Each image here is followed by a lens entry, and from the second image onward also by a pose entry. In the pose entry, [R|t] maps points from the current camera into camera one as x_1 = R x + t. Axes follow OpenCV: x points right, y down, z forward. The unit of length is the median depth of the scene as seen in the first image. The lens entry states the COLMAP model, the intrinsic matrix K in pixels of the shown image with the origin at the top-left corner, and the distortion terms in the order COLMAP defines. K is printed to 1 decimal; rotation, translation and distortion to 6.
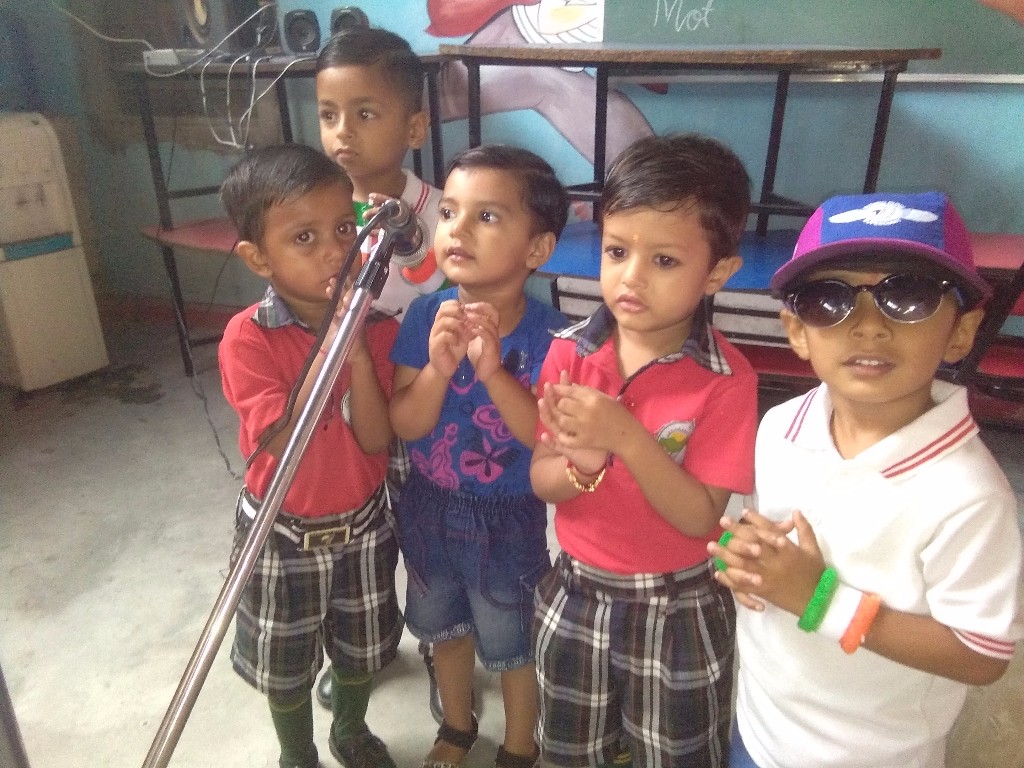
lens RADIAL K [[832.0, 0, 506.1], [0, 832.0, 385.2], [0, 0, 1]] dist [0.058579, -0.056365]
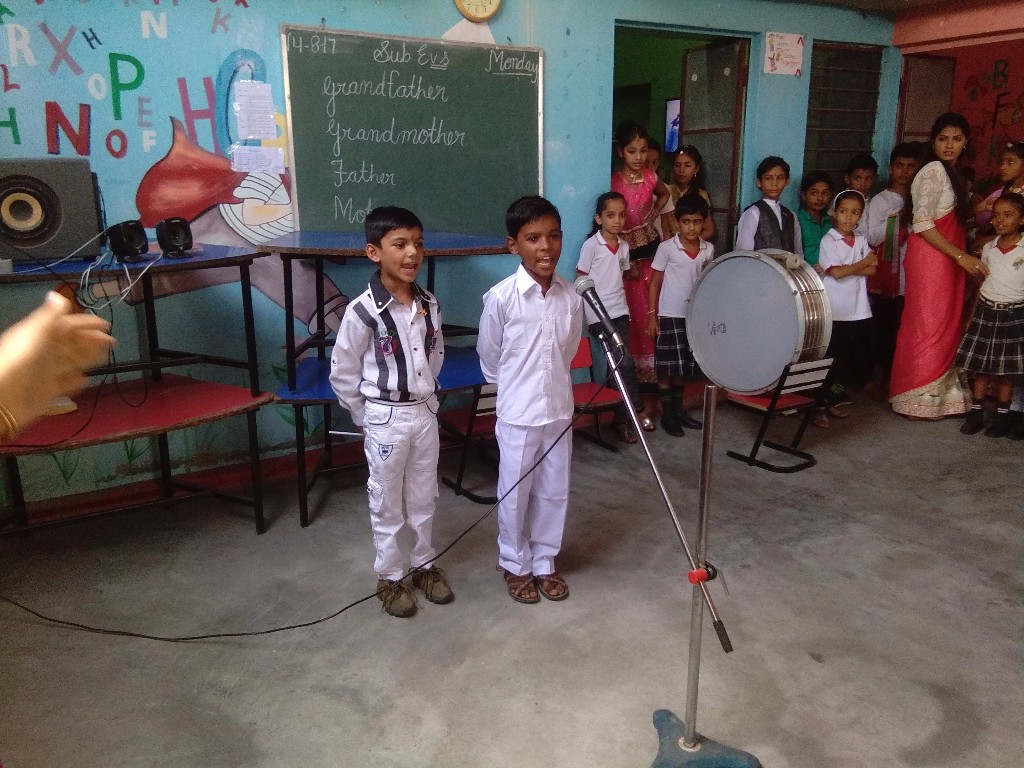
lens RADIAL K [[832.0, 0, 508.0], [0, 832.0, 385.1], [0, 0, 1]] dist [0.058579, -0.056365]
pose [[0.612817, -0.187001, 0.767780, -1.046165], [0.274629, 0.961434, 0.014968, -0.132853], [-0.740969, 0.201682, 0.640539, -0.089241]]
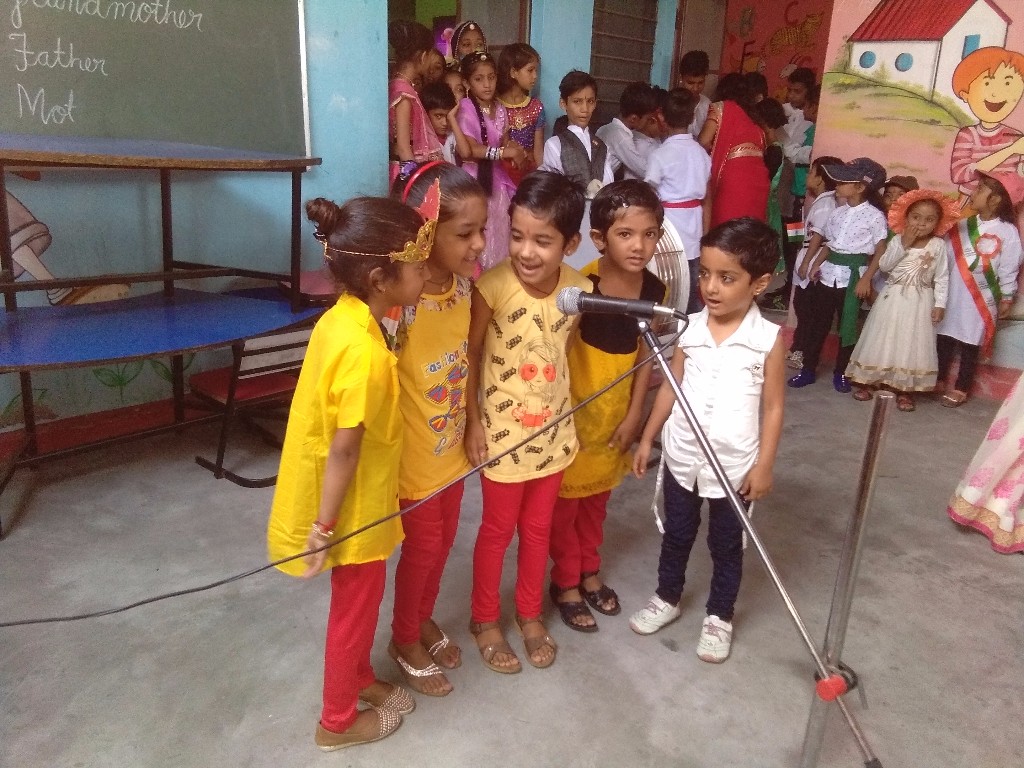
lens RADIAL K [[832.0, 0, 511.5], [0, 832.0, 383.4], [0, 0, 1]] dist [0.058579, -0.056365]
pose [[0.360653, -0.256478, 0.896743, -0.831391], [0.283302, 0.946147, 0.156670, -0.145424], [-0.888633, 0.197545, 0.413892, 0.127119]]
